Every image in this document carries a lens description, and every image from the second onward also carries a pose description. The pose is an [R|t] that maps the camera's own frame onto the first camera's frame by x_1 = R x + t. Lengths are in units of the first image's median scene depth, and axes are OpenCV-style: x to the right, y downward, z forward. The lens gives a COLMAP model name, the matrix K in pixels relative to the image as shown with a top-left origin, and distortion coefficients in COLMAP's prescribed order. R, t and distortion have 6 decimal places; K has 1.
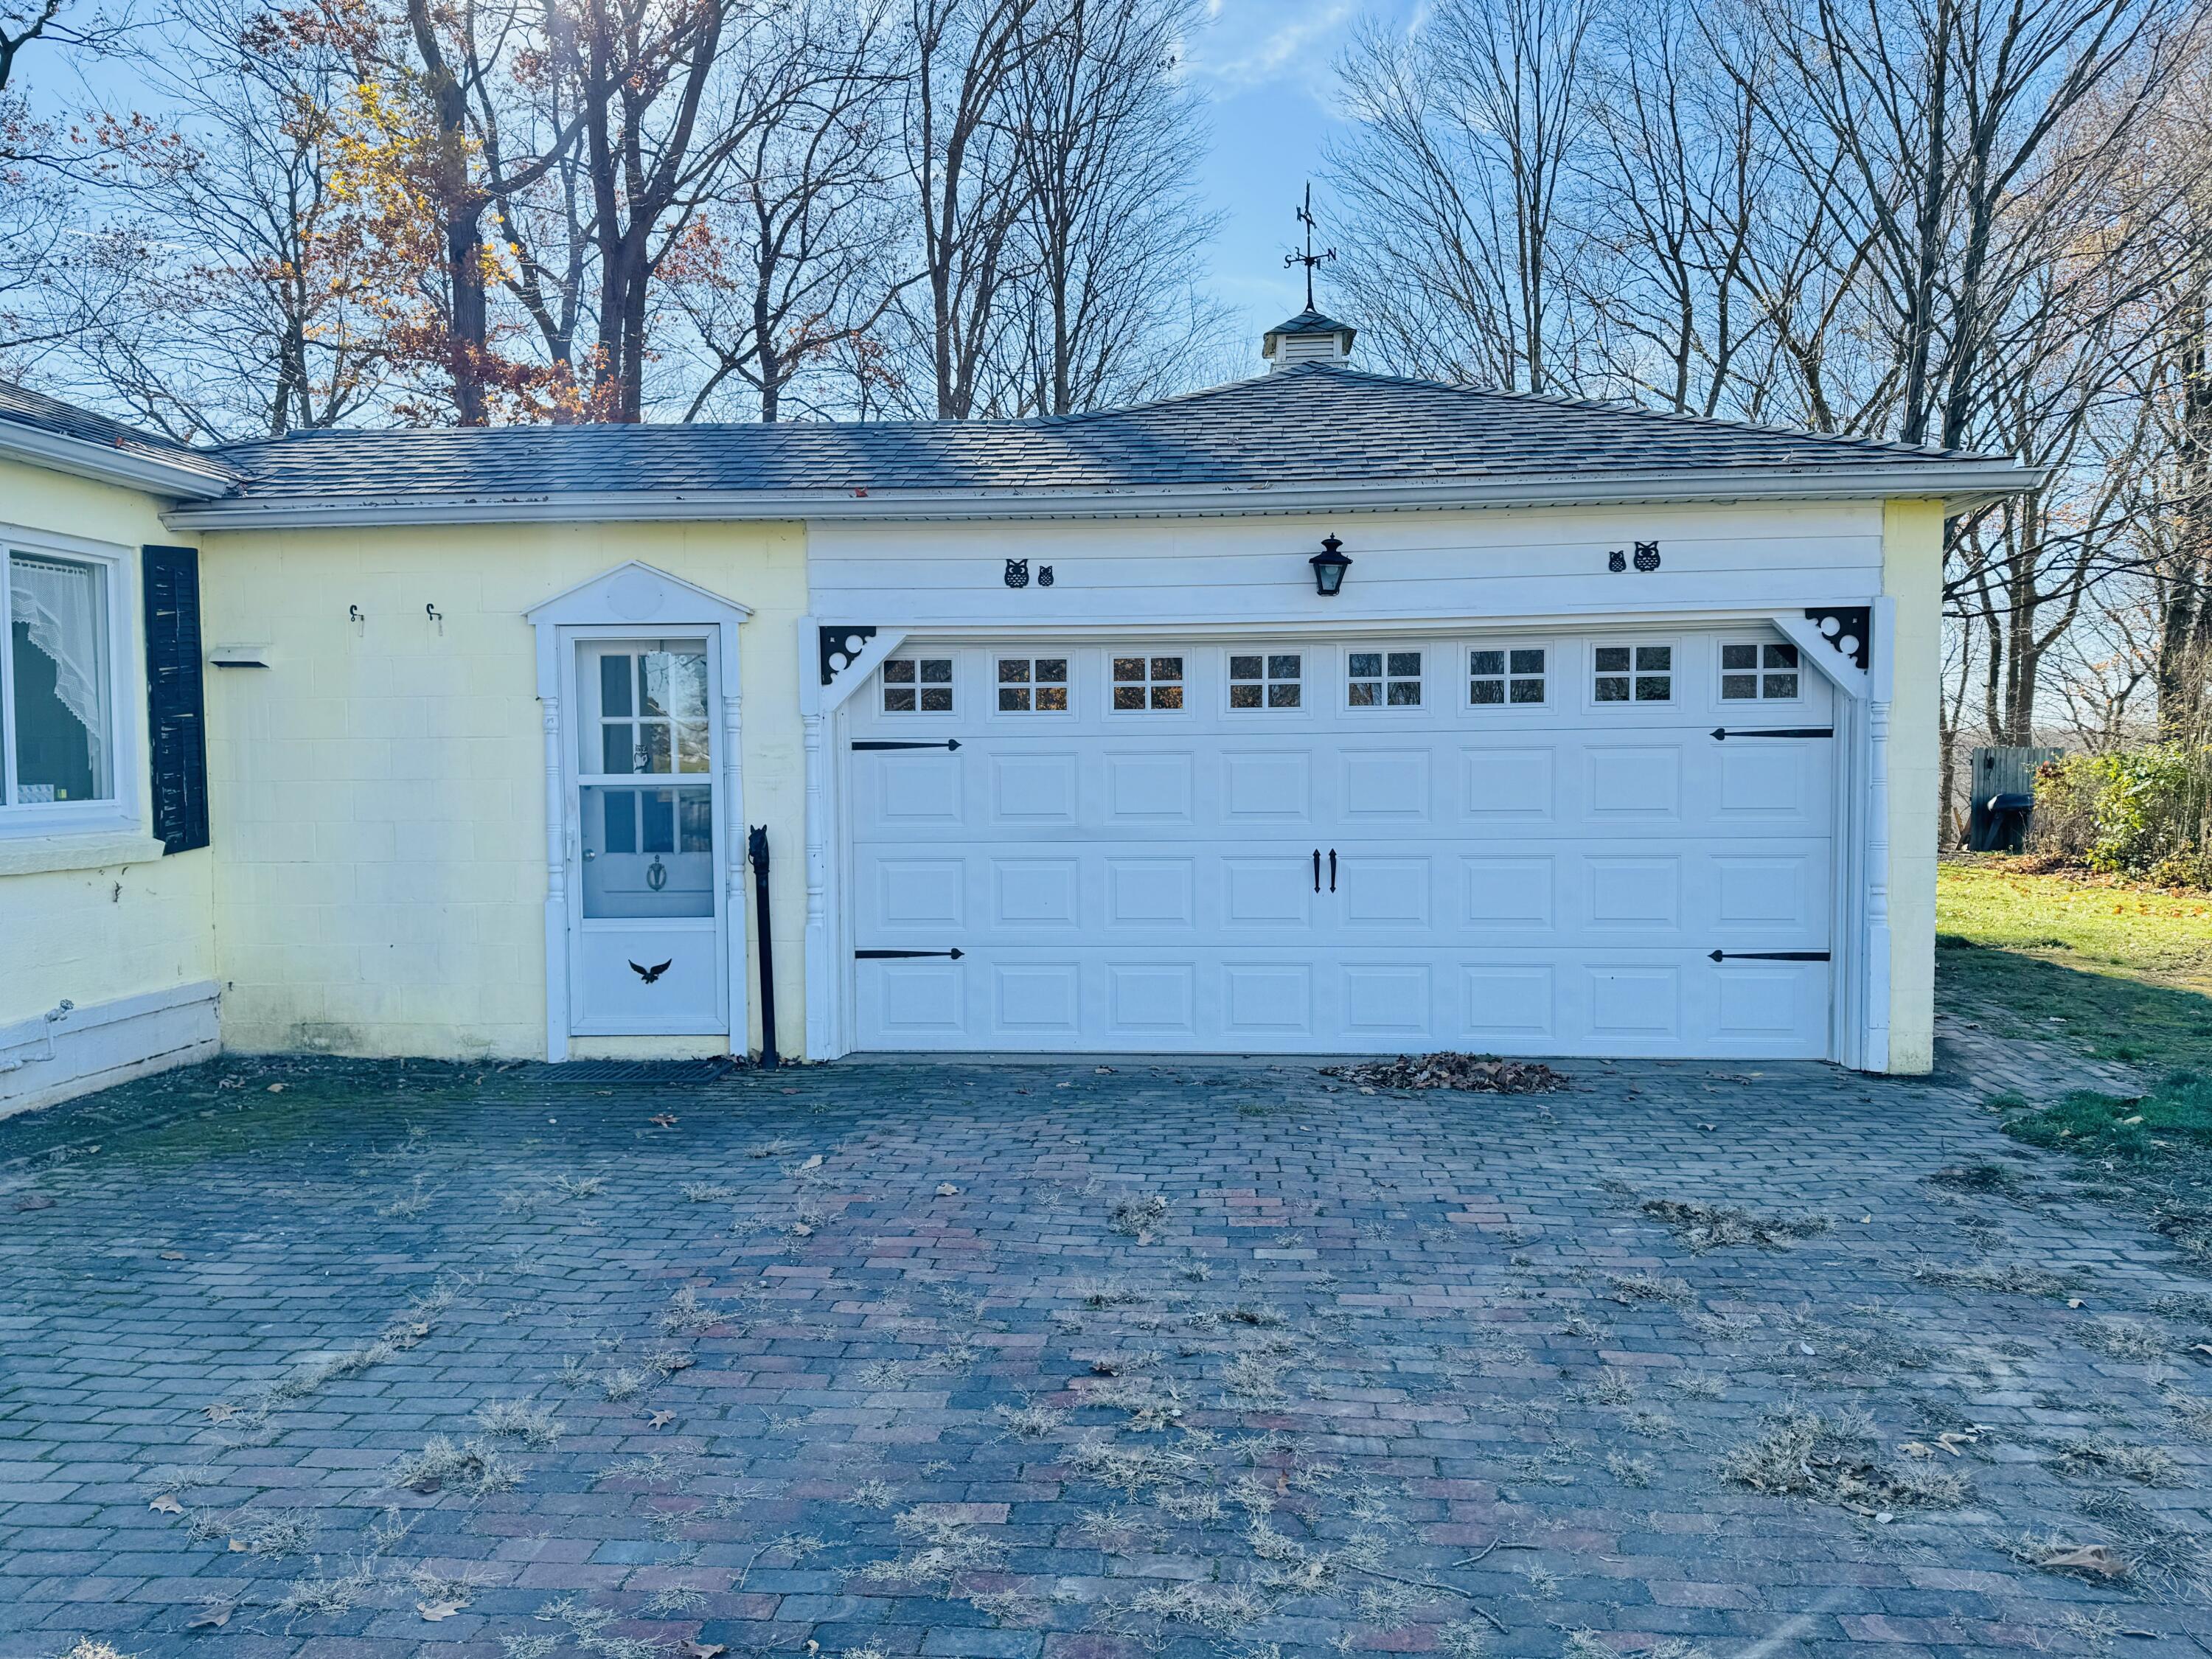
lens RADIAL K [[1581.5, 0, 1118.6], [0, 1581.5, 843.1], [0, 0, 1]] dist [0.195093, -0.347753]
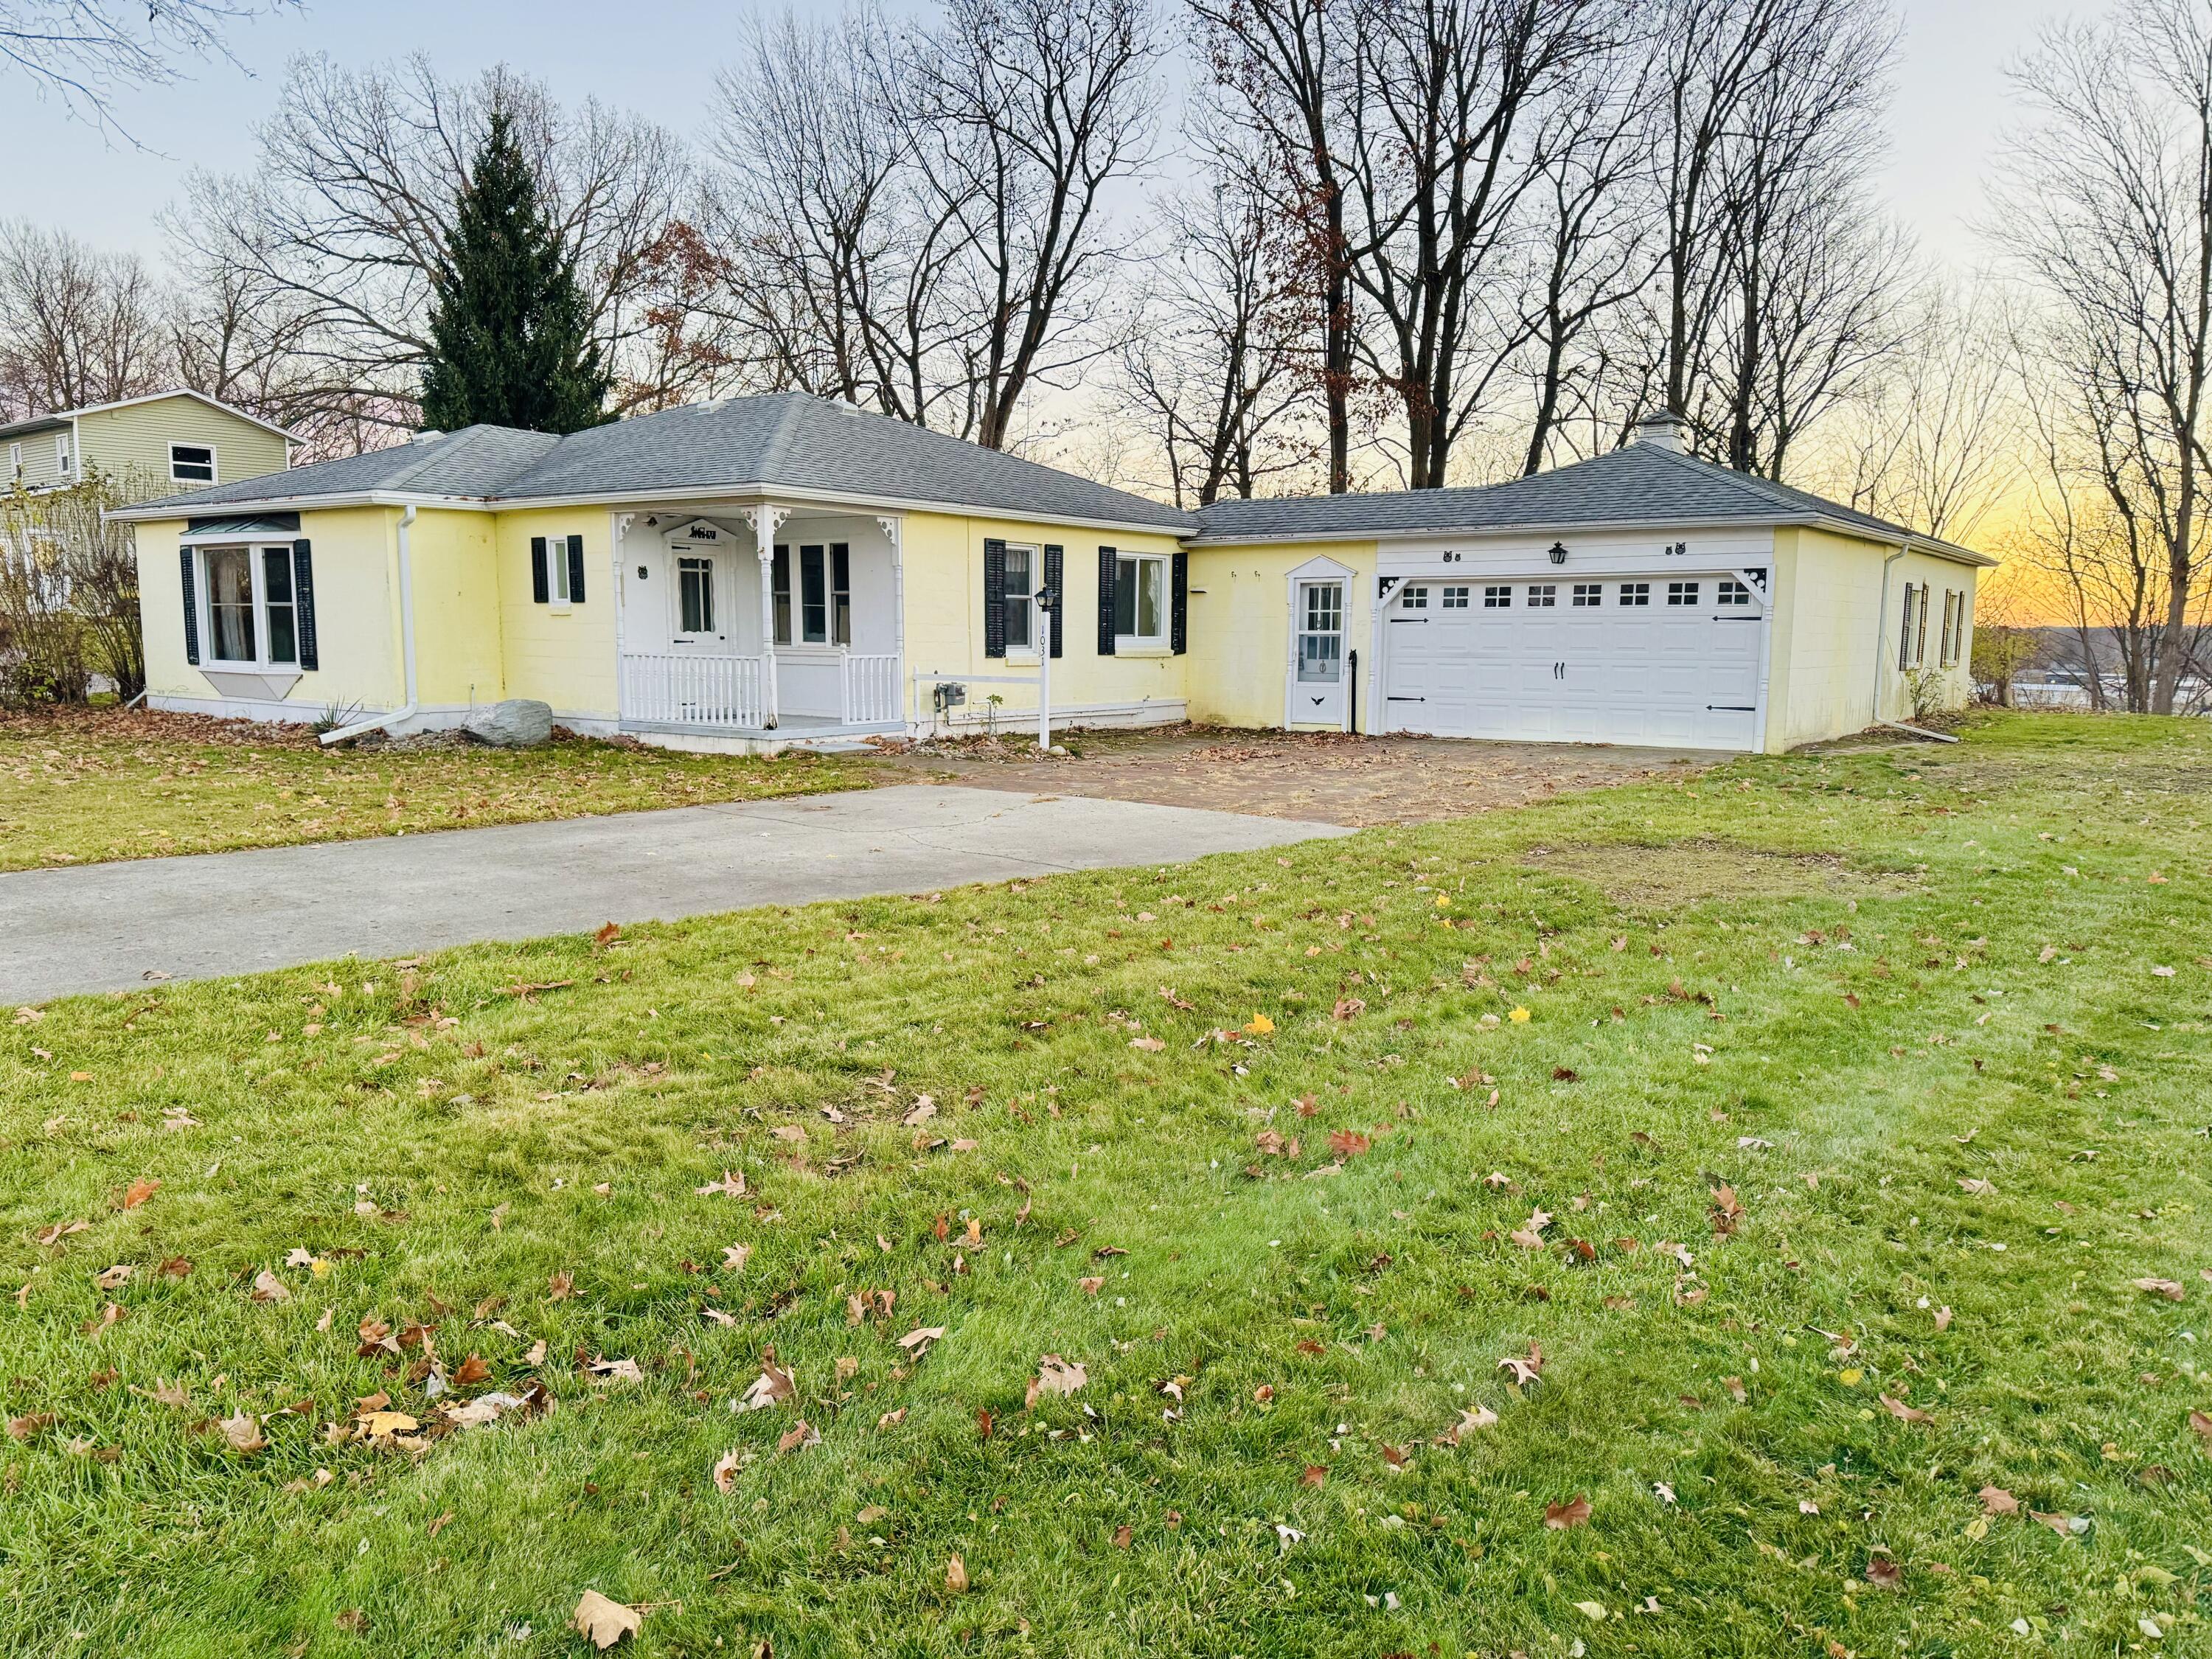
lens RADIAL K [[1581.5, 0, 1118.6], [0, 1581.5, 843.1], [0, 0, 1]] dist [0.195093, -0.347753]
pose [[0.857851, 0.083720, -0.507033, 0.859771], [-0.042577, 0.994827, 0.092227, 0.086753], [0.512132, -0.057529, 0.856978, -1.619415]]
